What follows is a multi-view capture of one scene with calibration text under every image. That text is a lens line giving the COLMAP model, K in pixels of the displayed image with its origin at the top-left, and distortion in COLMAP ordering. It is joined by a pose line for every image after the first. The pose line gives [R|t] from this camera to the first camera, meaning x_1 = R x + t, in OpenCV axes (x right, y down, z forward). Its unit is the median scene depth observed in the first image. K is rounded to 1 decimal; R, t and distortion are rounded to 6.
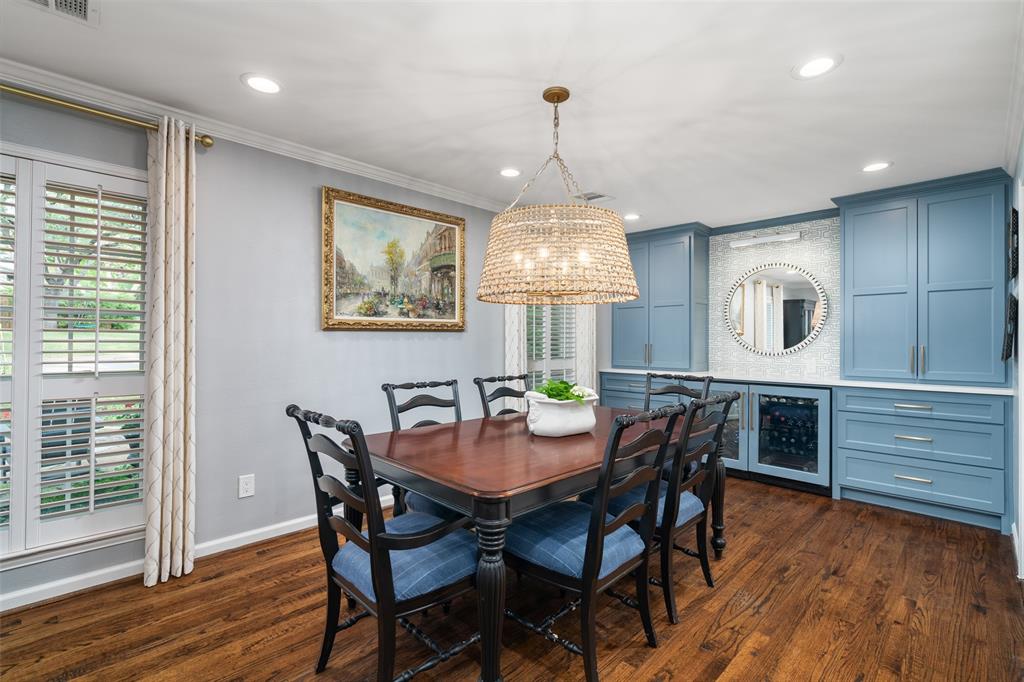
lens RADIAL K [[470.4, 0, 511.4], [0, 470.4, 340.1], [0, 0, 1]] dist [-0.003788, -0.000550]
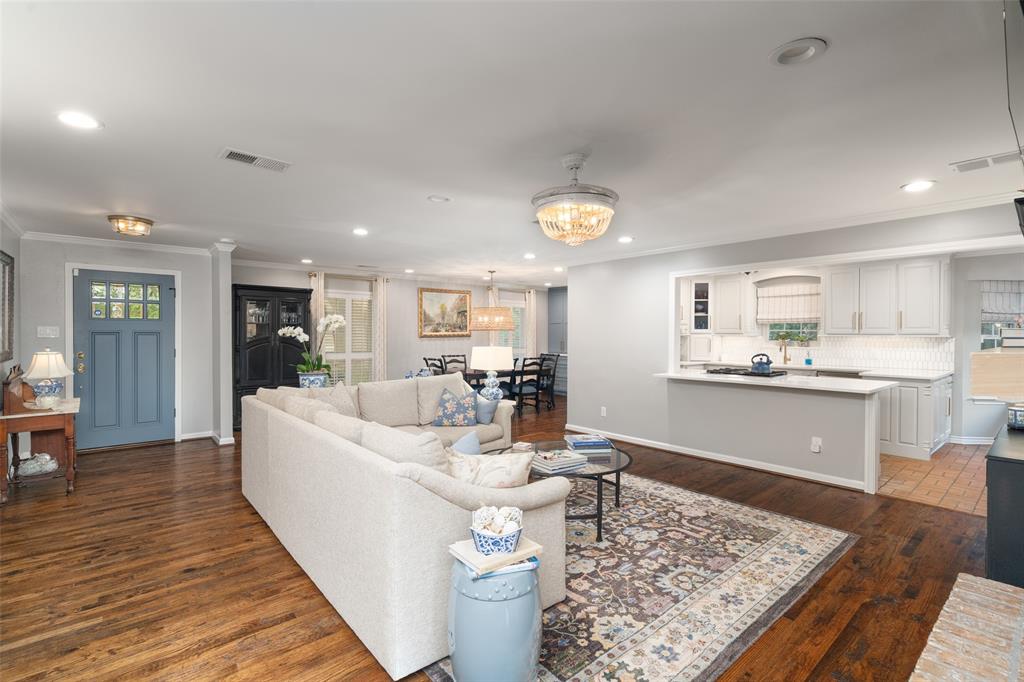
lens RADIAL K [[470.4, 0, 509.7], [0, 470.4, 338.6], [0, 0, 1]] dist [-0.003788, -0.000550]
pose [[0.997299, -0.004121, -0.073329, 0.317769], [0.004925, 0.999930, 0.010789, -0.040673], [0.073279, -0.011121, 0.997249, -1.621644]]
